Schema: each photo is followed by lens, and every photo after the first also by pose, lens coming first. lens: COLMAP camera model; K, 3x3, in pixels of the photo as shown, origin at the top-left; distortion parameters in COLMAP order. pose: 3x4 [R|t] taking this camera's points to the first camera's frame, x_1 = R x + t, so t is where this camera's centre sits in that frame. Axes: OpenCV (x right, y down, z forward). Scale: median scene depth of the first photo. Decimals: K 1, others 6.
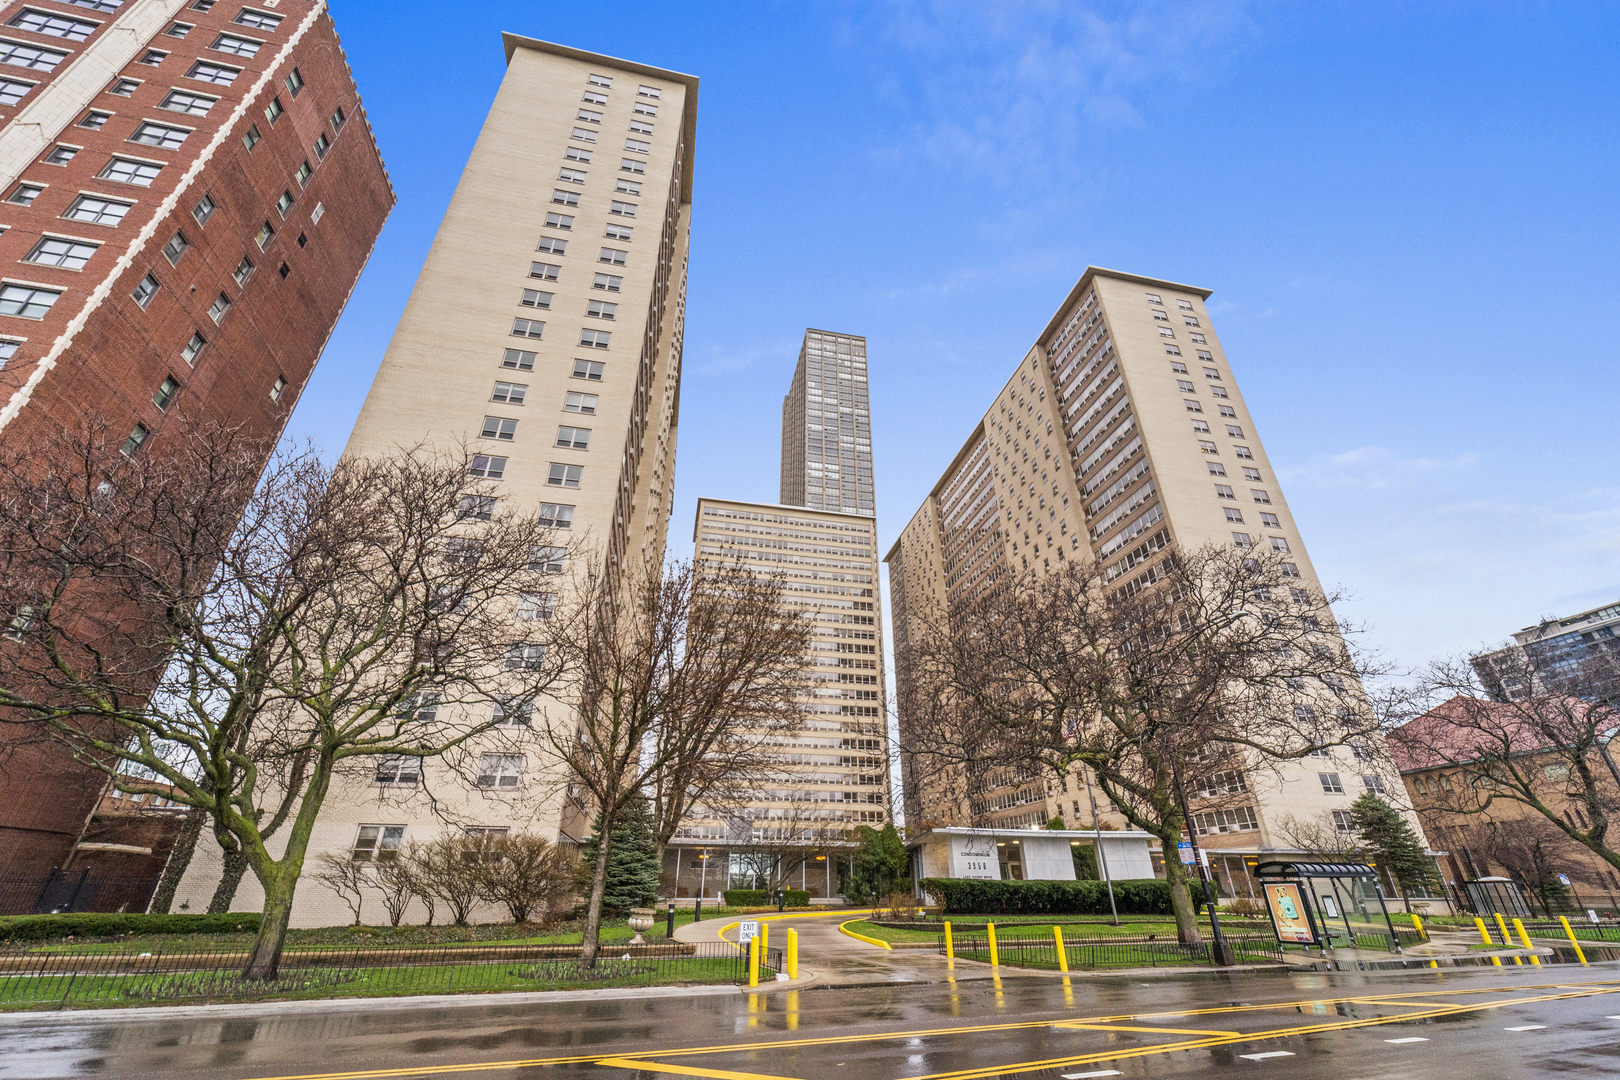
lens RADIAL K [[660.2, 0, 817.8], [0, 660.2, 538.5], [0, 0, 1]] dist [-0.007525, 0.000839]
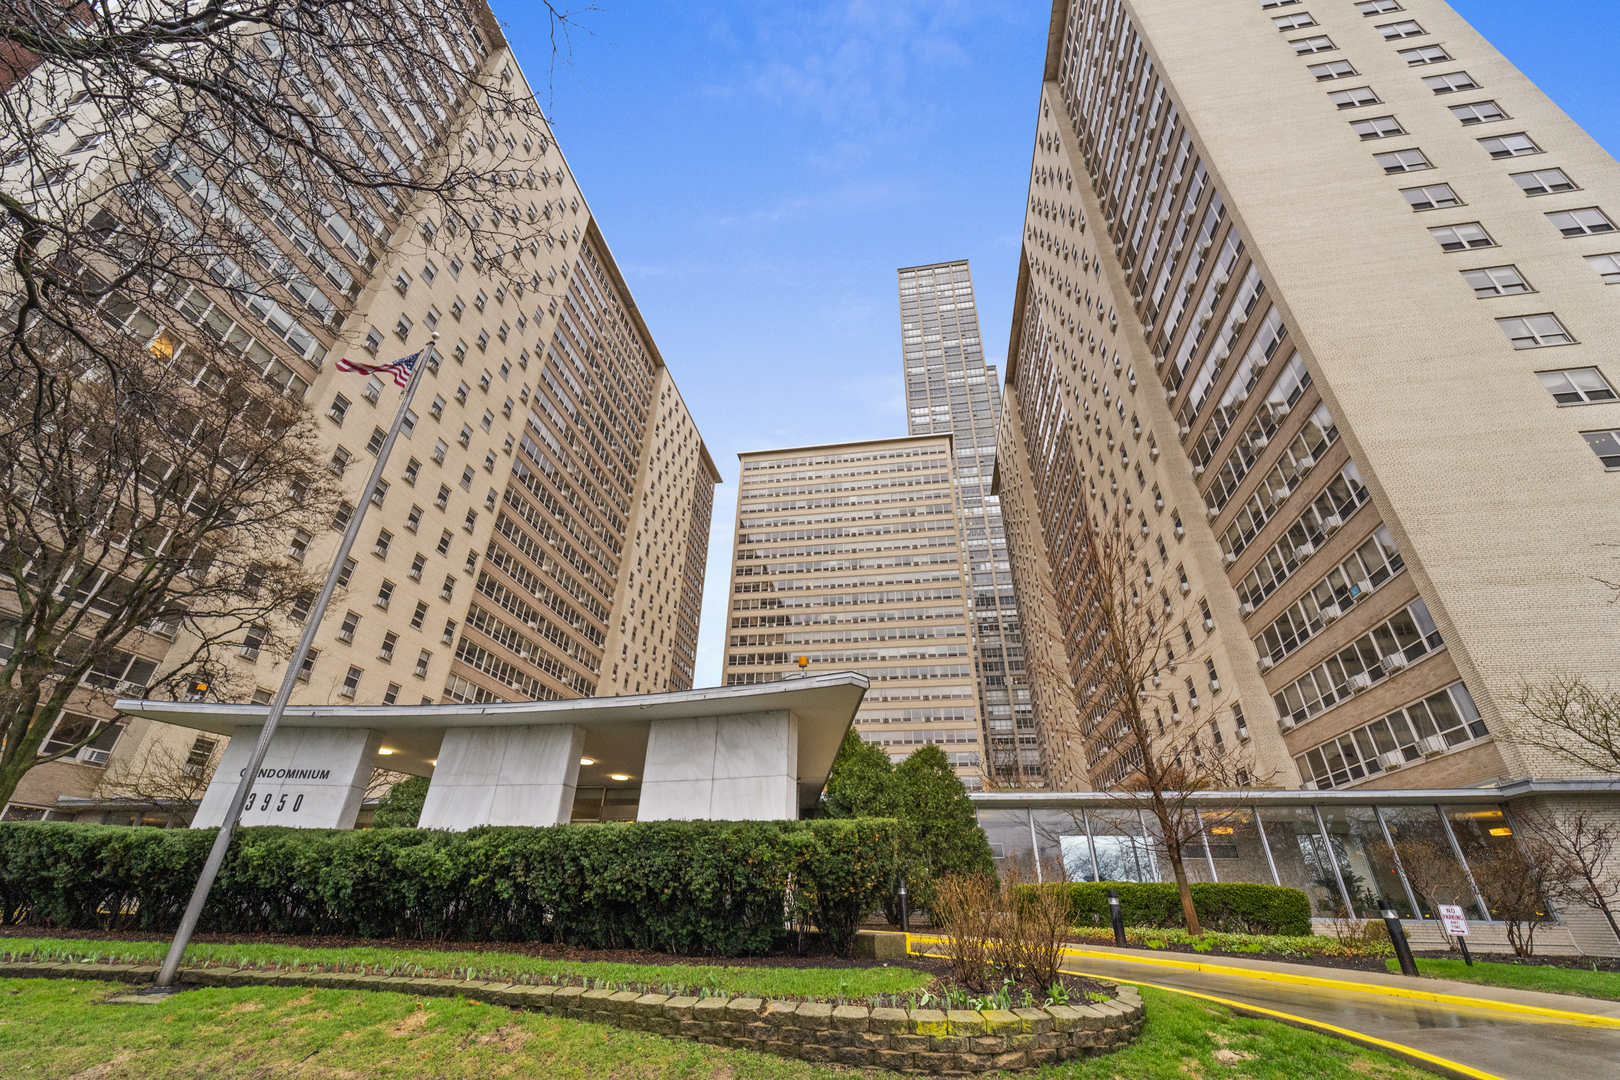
lens RADIAL K [[660.2, 0, 809.0], [0, 660.2, 536.8], [0, 0, 1]] dist [-0.007525, 0.000839]
pose [[0.923345, -0.177137, -0.340669, 0.189224], [0.165978, 0.984186, -0.061881, 0.118658], [0.346244, 0.000594, 0.938144, 0.211189]]
